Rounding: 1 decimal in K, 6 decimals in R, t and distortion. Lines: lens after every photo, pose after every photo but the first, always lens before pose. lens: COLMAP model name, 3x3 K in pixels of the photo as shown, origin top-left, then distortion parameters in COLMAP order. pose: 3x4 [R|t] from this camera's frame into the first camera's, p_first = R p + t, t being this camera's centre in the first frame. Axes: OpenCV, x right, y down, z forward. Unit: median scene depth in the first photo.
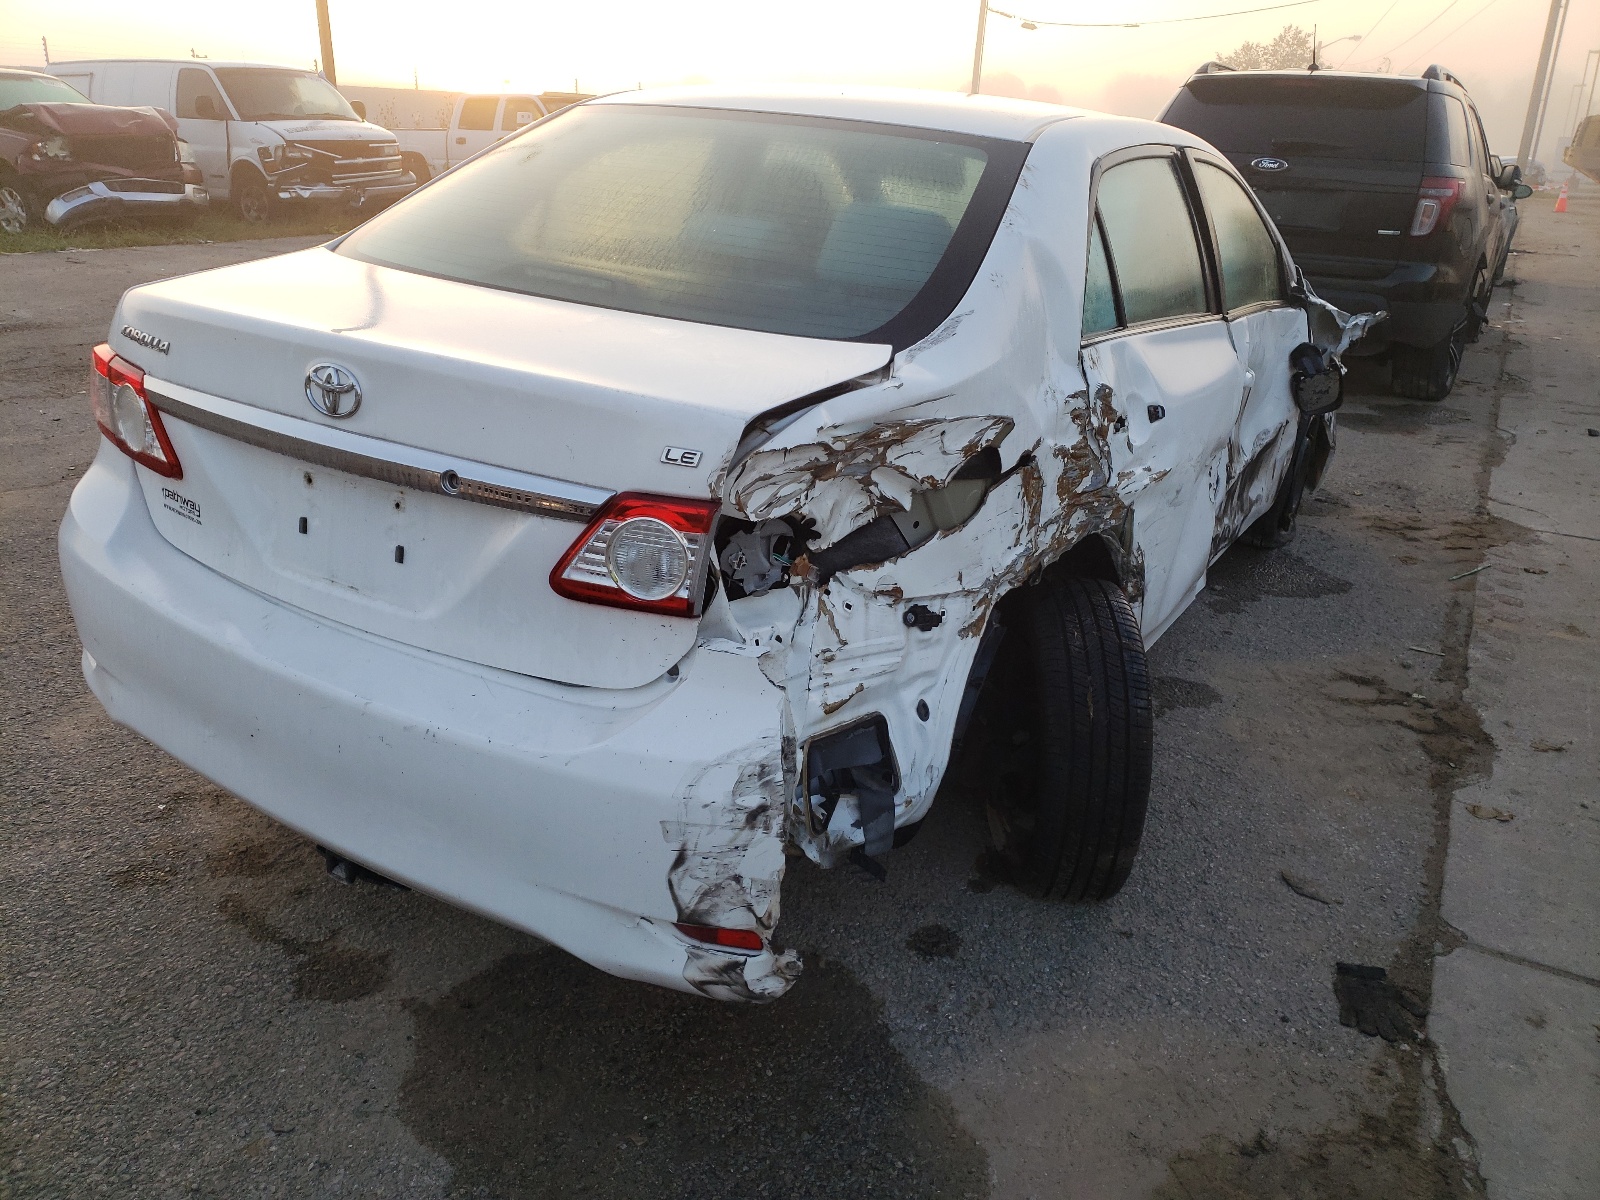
lens RADIAL K [[1305.4, 0, 795.2], [0, 1305.4, 562.6], [0, 0, 1]] dist [0.034856, 0.002680]
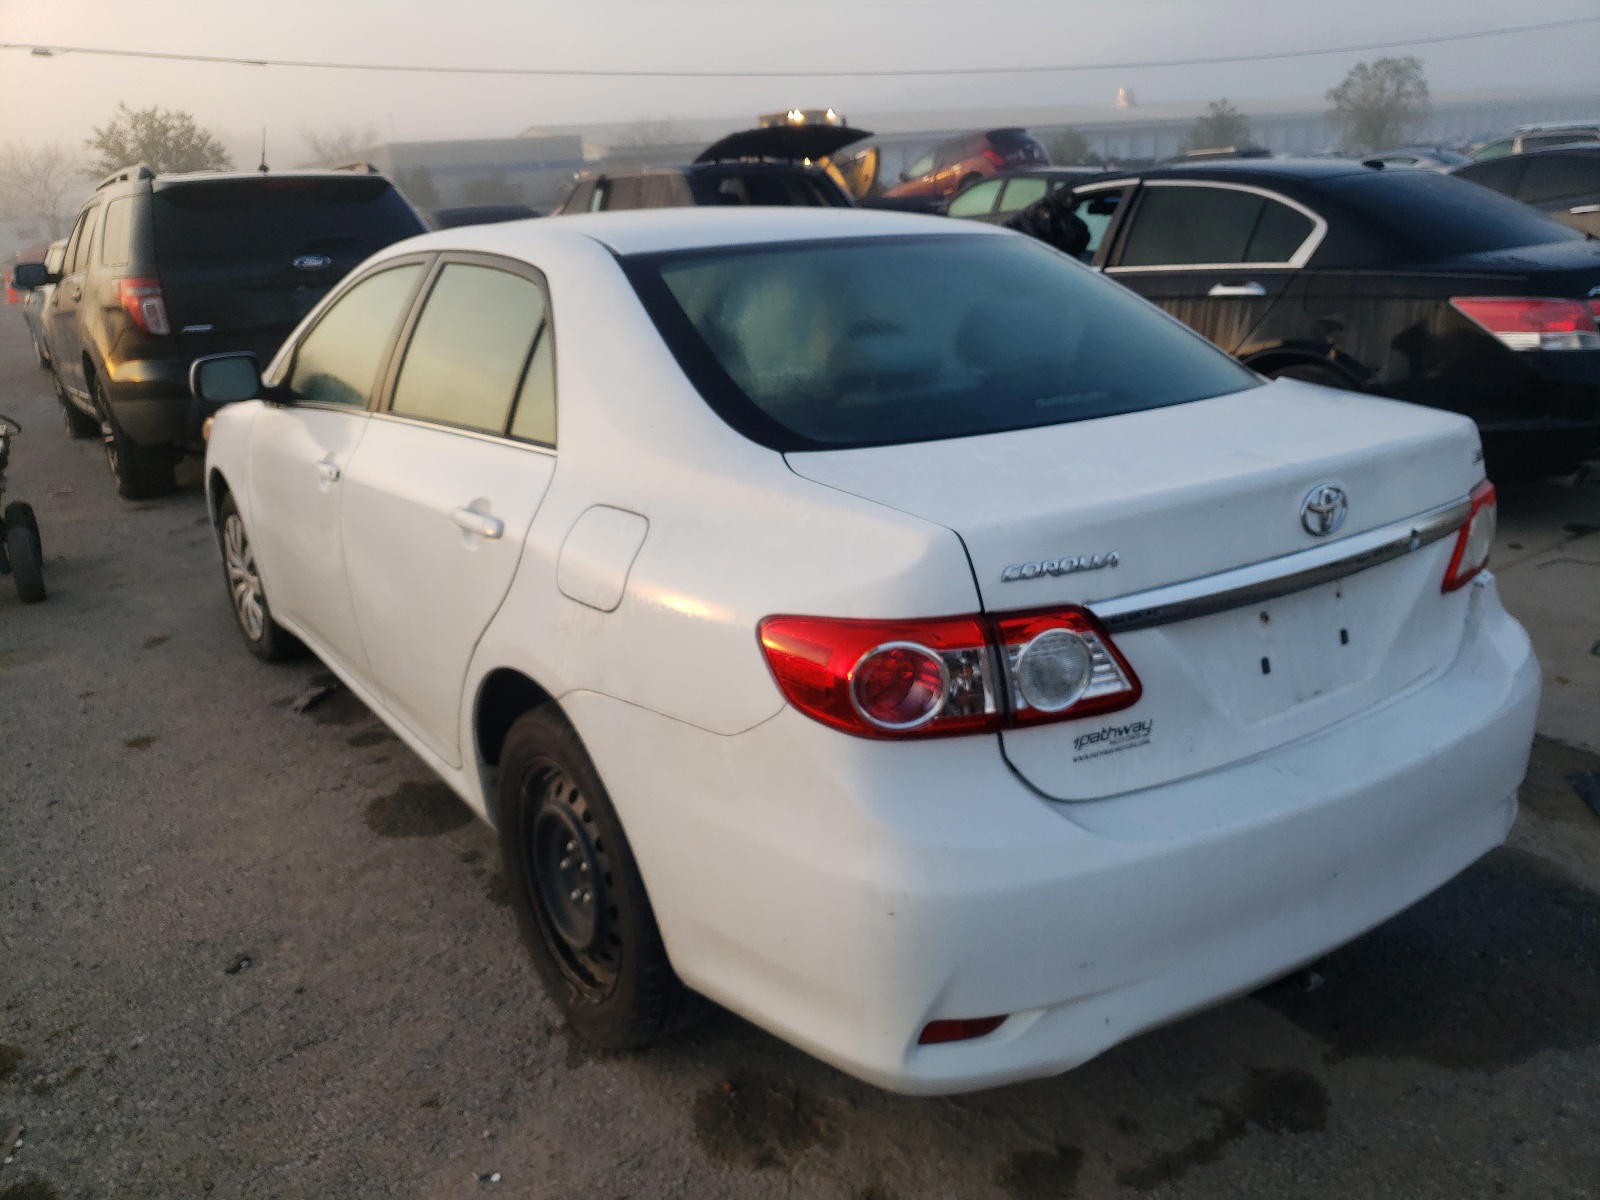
lens RADIAL K [[1305.4, 0, 795.2], [0, 1305.4, 562.6], [0, 0, 1]] dist [0.034856, 0.002680]
pose [[0.384029, -0.312213, 0.868933, -1.262280], [0.359294, 0.917451, 0.170854, -0.371297], [-0.850547, 0.246590, 0.464504, 0.774368]]
